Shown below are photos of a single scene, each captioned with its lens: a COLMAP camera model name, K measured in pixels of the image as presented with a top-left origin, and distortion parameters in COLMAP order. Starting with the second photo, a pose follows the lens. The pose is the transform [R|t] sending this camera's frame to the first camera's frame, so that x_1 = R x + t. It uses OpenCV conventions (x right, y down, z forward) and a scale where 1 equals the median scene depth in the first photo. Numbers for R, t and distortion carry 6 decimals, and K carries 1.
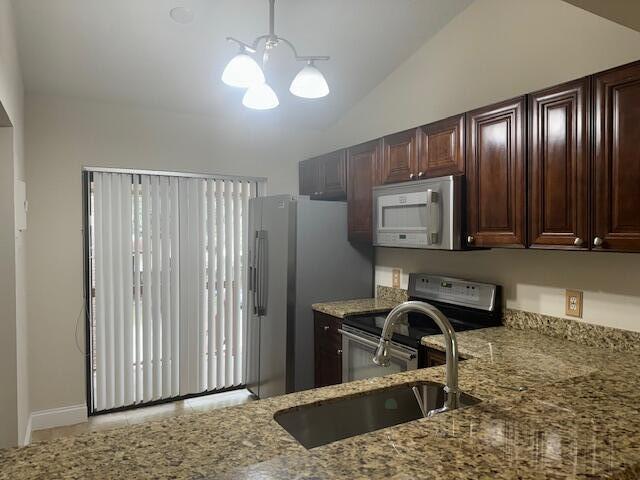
lens RADIAL K [[453.5, 0, 320.0], [0, 453.5, 240.0], [0, 0, 1]] dist [0.001041, -0.003083]
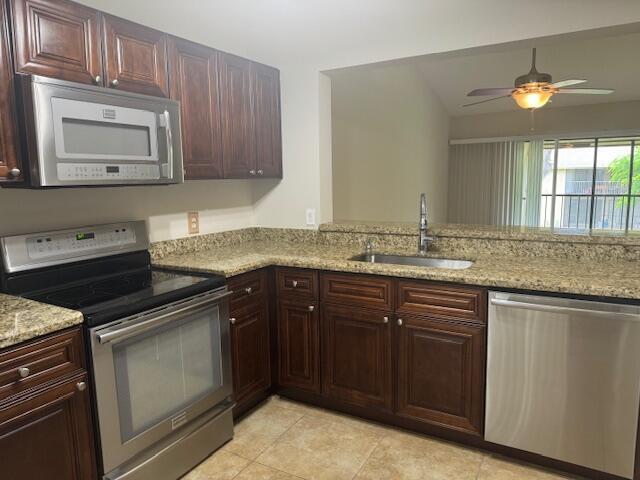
lens RADIAL K [[453.5, 0, 320.0], [0, 453.5, 240.0], [0, 0, 1]] dist [0.001041, -0.003083]
pose [[-0.506206, -0.117577, 0.854360, -0.538218], [0.031018, 0.987540, 0.154283, 0.002109], [-0.861854, 0.104599, -0.496252, 1.003394]]
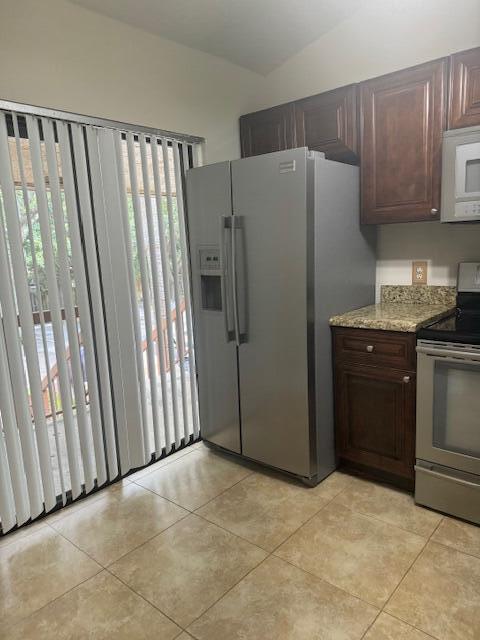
lens RADIAL K [[453.5, 0, 238.6], [0, 453.5, 331.5], [0, 0, 1]] dist [0.001041, -0.003083]
pose [[0.942945, -0.107578, 0.315091, -0.413411], [0.056623, 0.984391, 0.166640, 0.043241], [-0.328099, -0.139291, 0.934317, 0.440776]]
